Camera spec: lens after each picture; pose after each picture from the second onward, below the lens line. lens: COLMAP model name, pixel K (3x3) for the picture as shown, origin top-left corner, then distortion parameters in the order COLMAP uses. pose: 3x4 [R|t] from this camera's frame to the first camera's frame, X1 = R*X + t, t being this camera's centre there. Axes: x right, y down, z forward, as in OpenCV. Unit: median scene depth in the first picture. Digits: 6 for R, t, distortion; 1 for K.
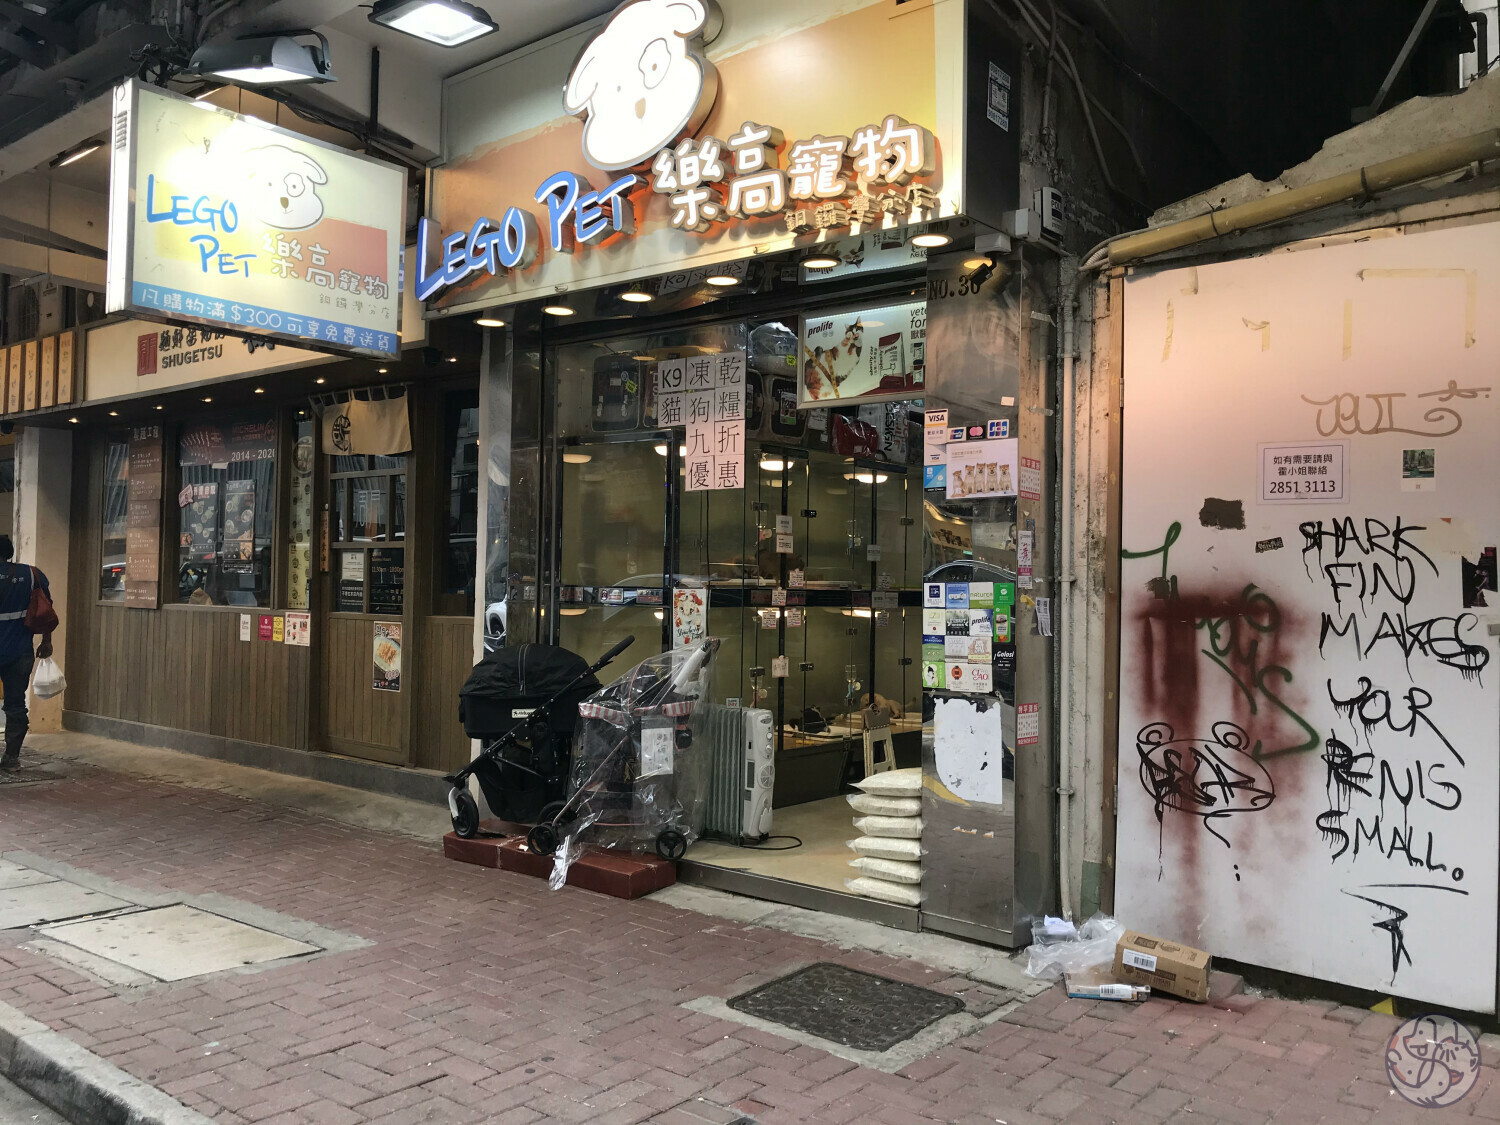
lens RADIAL K [[1209.8, 0, 750.0], [0, 1209.8, 562.5], [0, 0, 1]] dist [0.022662, -0.039157]
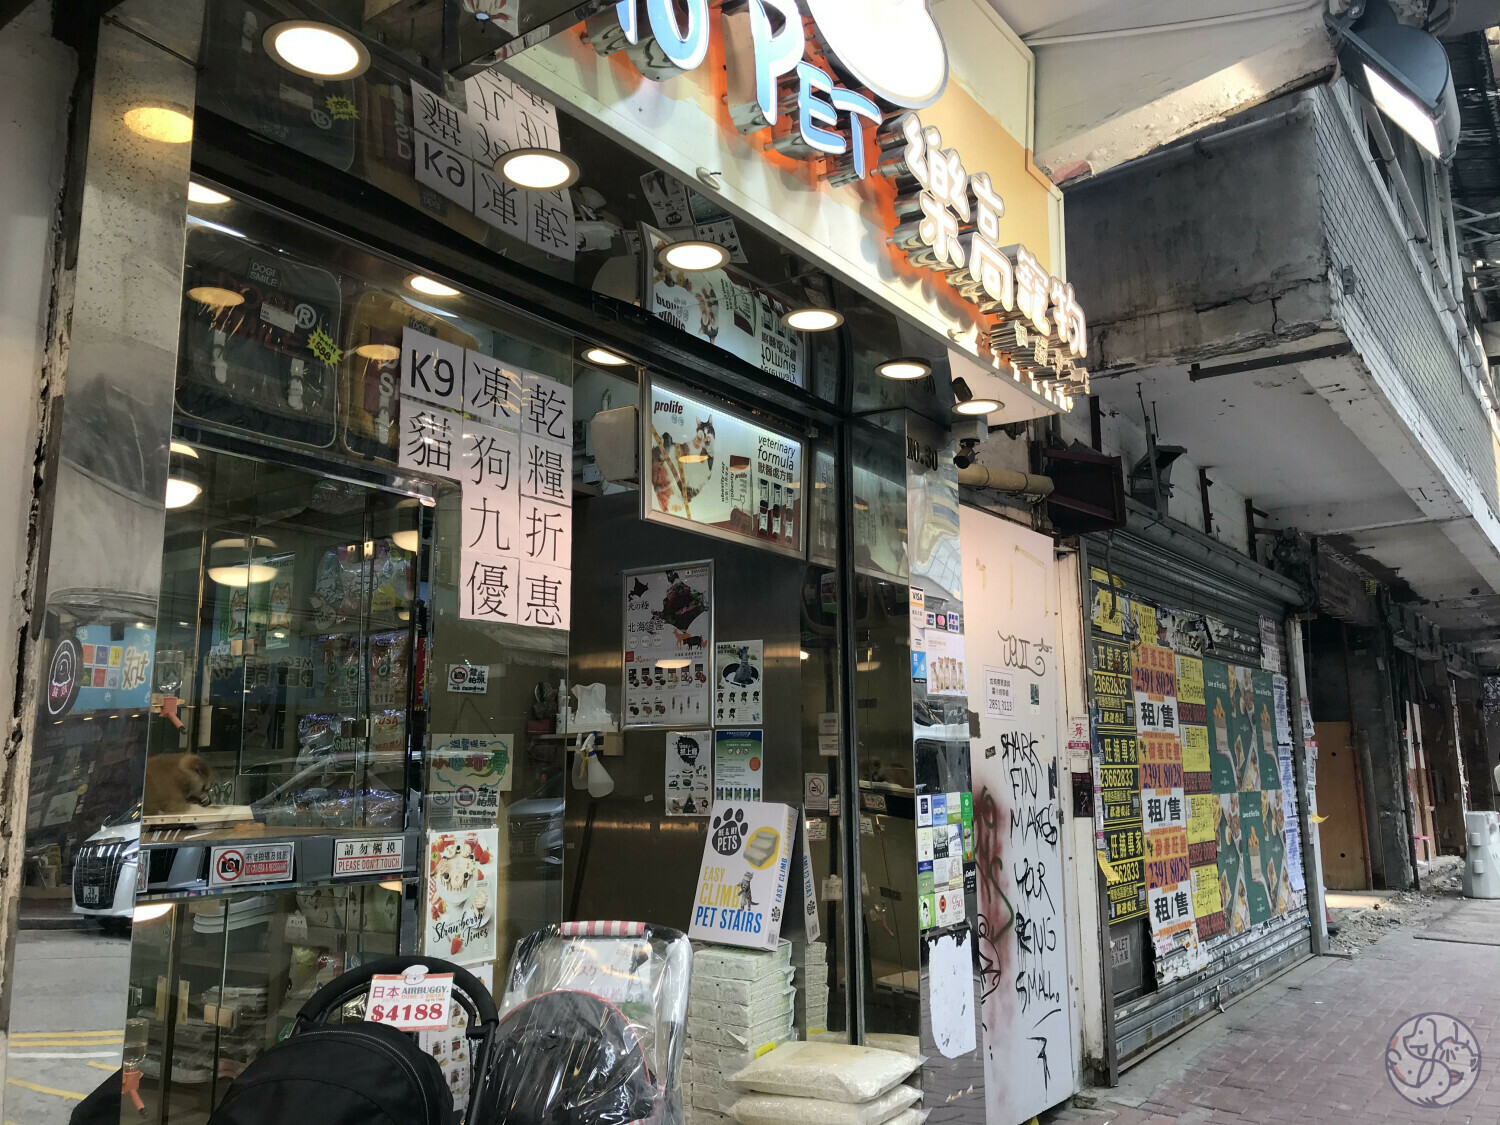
lens RADIAL K [[1200.0, 0, 749.2], [0, 1200.0, 526.2], [0, 0, 1]] dist [-0.016367, -0.015128]
pose [[-0.057281, 0.188106, 0.980477, -0.634195], [-0.005939, 0.982008, -0.188746, -0.007808], [-0.998340, -0.016634, -0.055133, 1.100522]]
